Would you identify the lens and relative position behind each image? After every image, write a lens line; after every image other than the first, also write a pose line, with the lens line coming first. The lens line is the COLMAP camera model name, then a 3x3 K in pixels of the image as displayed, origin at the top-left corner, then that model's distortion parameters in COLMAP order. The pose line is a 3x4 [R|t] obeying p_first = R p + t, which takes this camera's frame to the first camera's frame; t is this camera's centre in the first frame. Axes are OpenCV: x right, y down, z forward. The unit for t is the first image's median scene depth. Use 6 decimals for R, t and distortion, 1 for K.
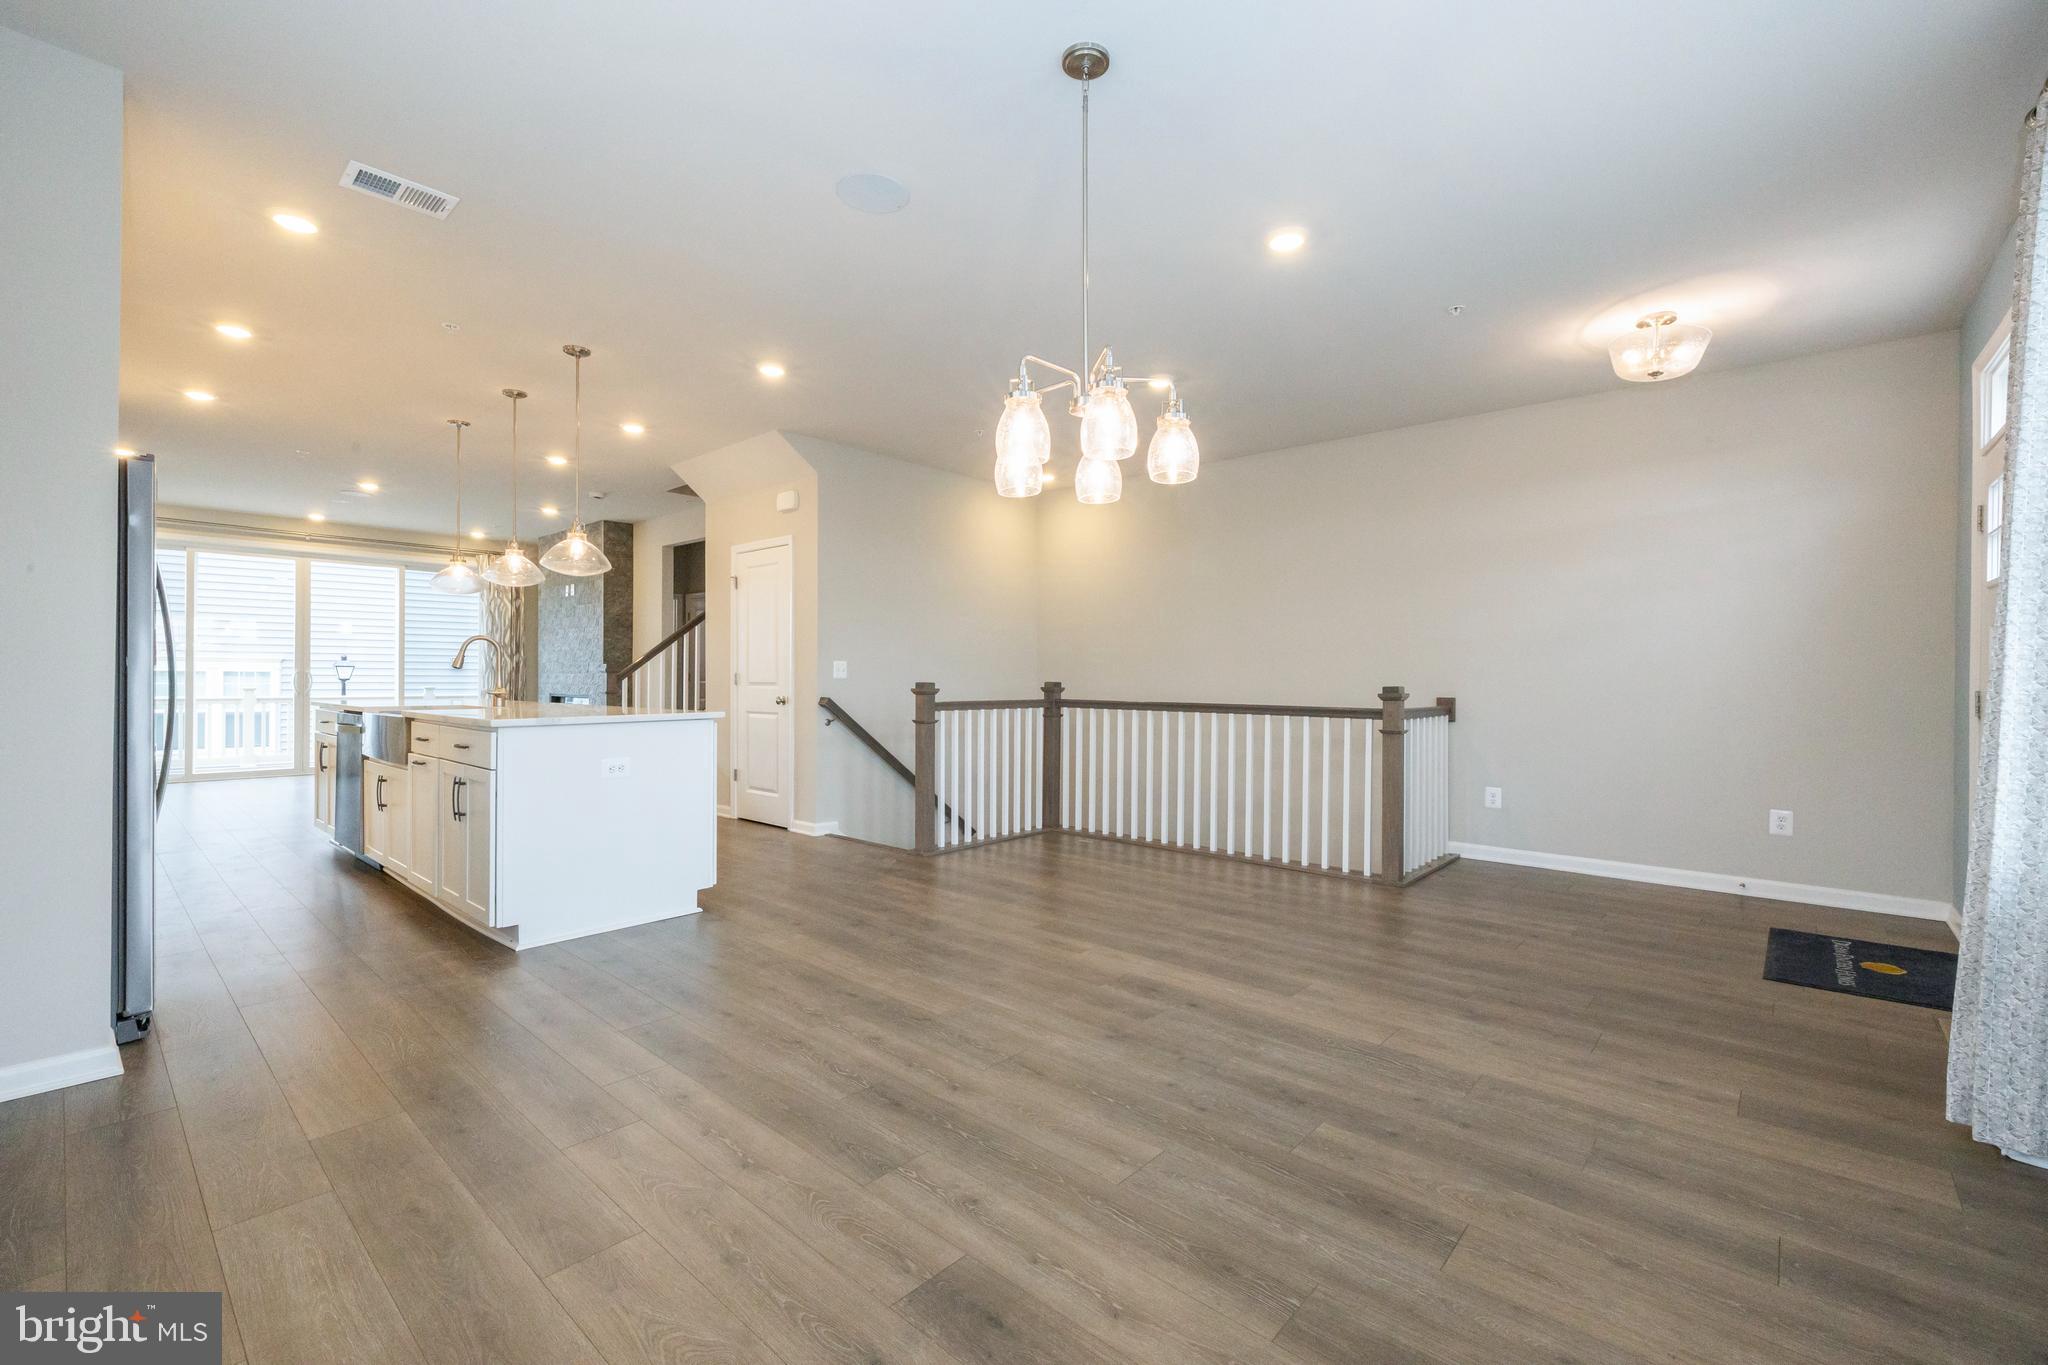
lens RADIAL K [[864.3, 0, 1028.6], [0, 864.3, 679.4], [0, 0, 1]] dist [0.002203, -0.000501]
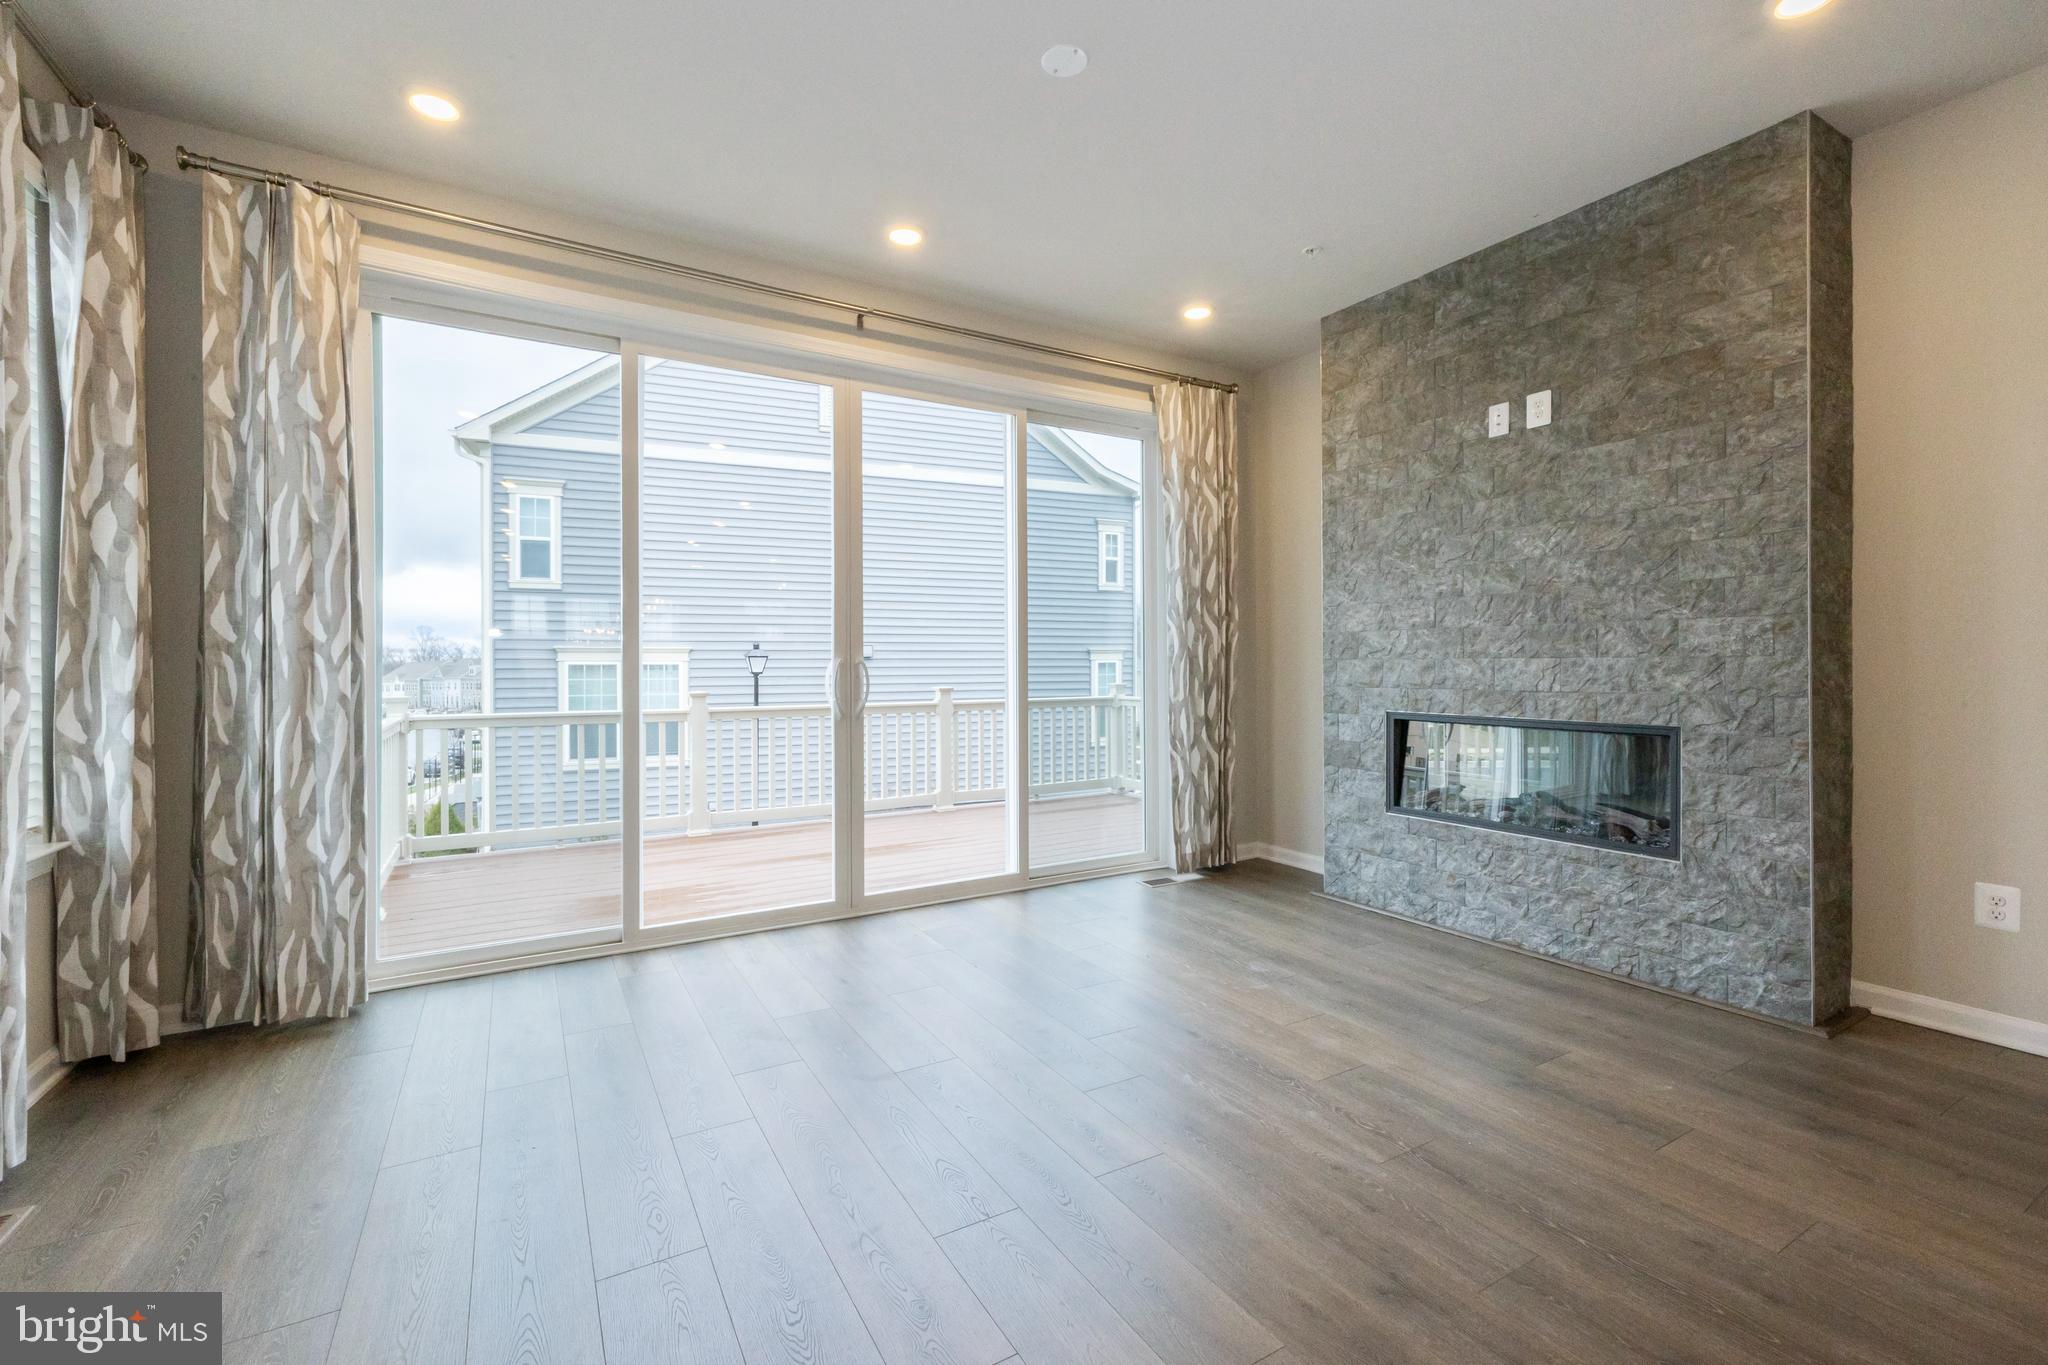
lens RADIAL K [[864.3, 0, 1019.6], [0, 864.3, 665.6], [0, 0, 1]] dist [0.002203, -0.000501]
pose [[0.951982, -0.010243, -0.305982, -0.966698], [0.009771, 0.999948, -0.003073, -0.007339], [0.305997, -0.000064, 0.952032, 0.967914]]
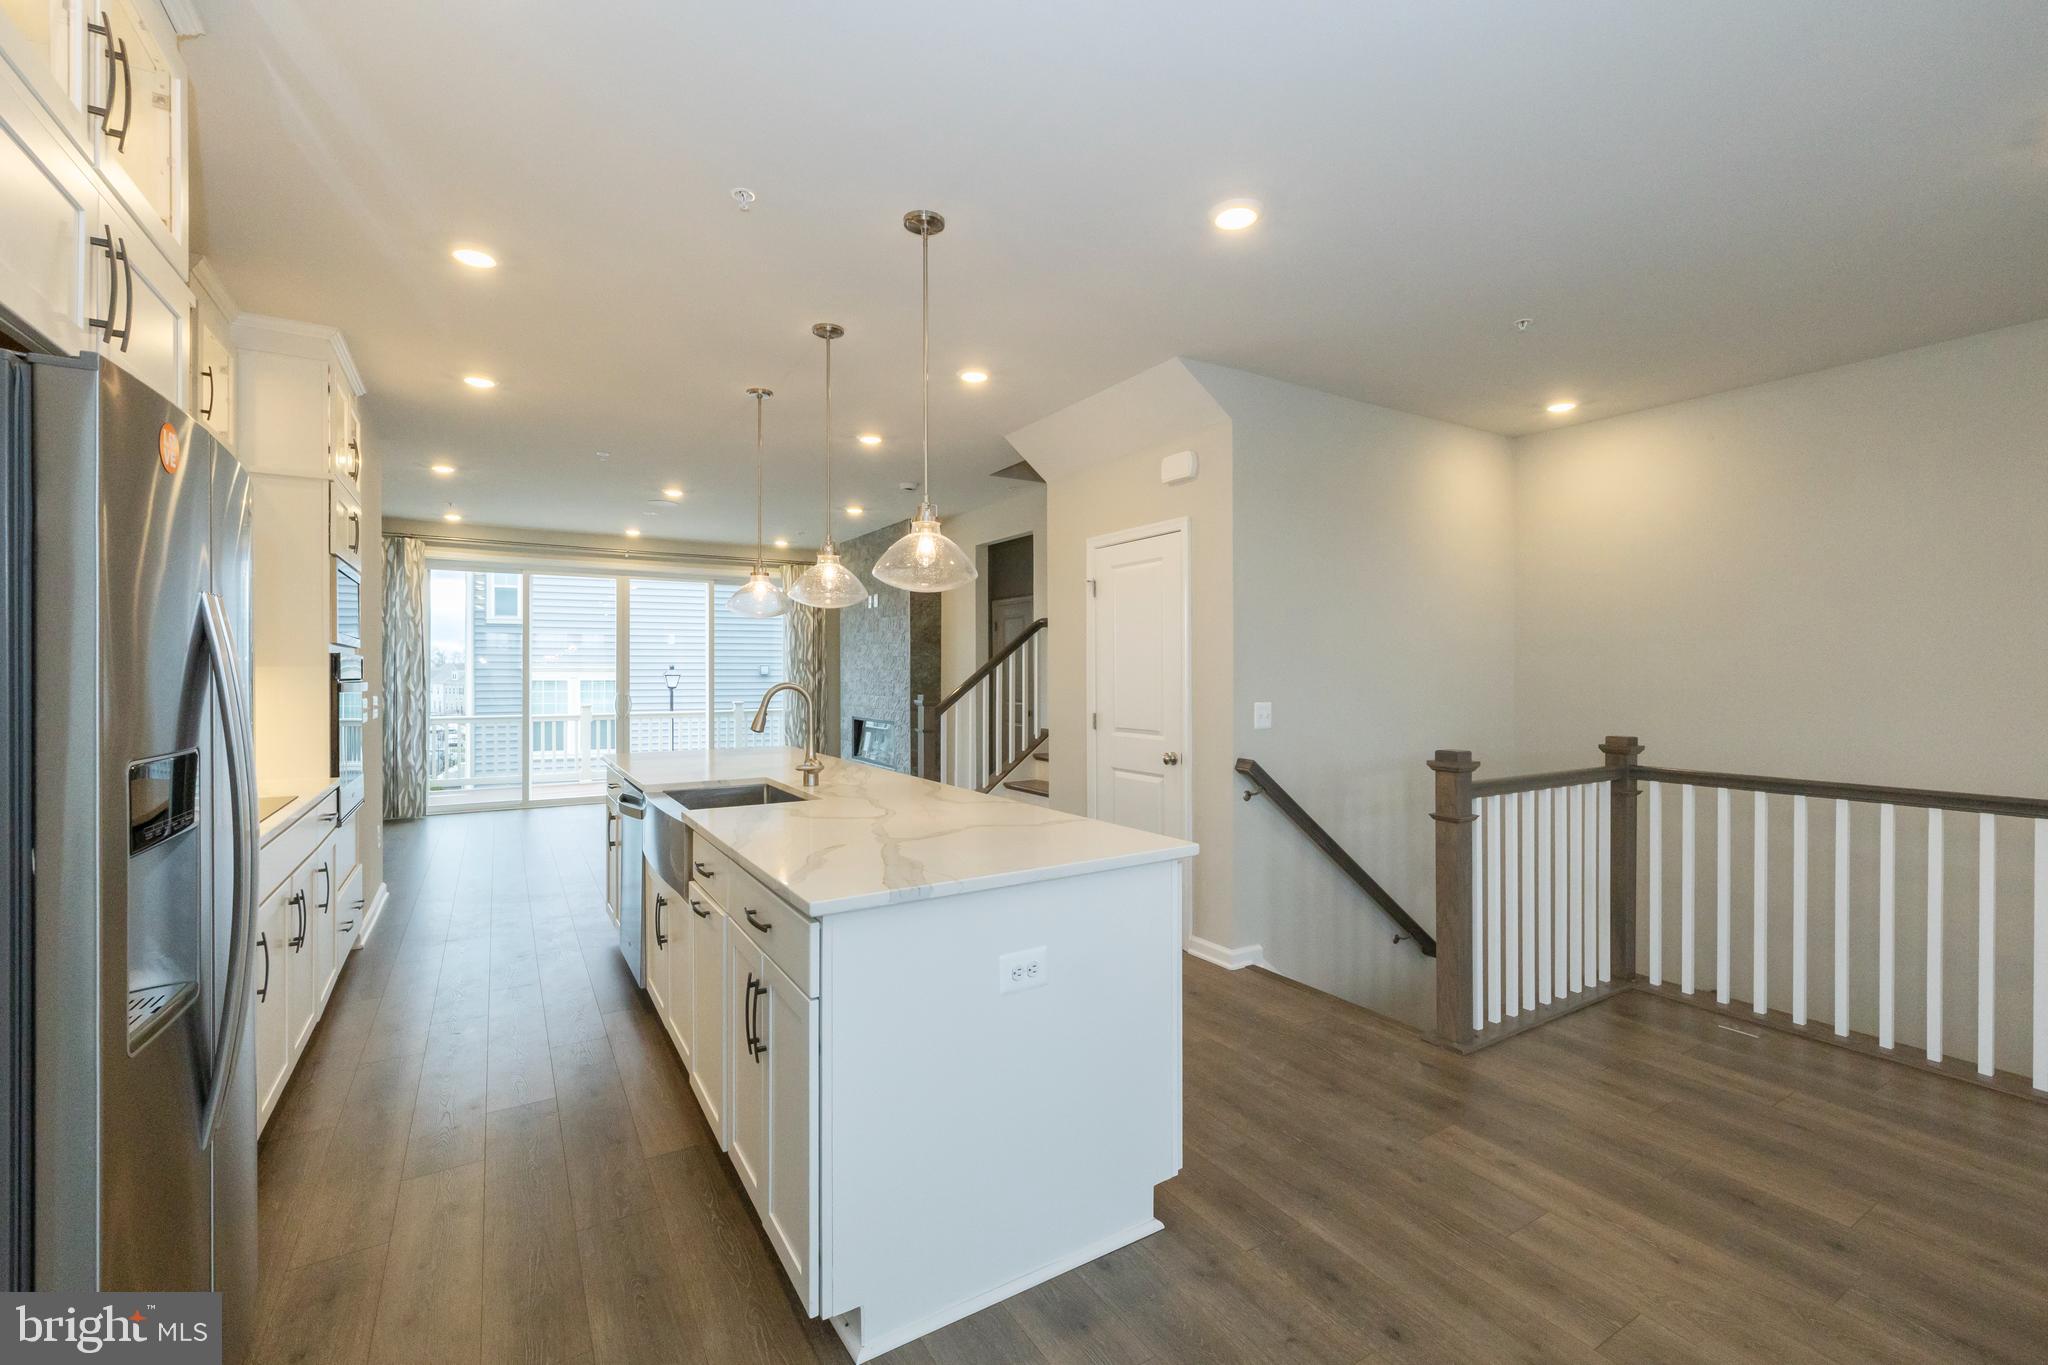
lens RADIAL K [[864.3, 0, 1026.3], [0, 864.3, 672.1], [0, 0, 1]] dist [0.002203, -0.000501]
pose [[0.957986, -0.006033, -0.286753, -0.199601], [0.005743, 0.999982, -0.001852, -0.044049], [0.286759, 0.000128, 0.958003, 0.311428]]
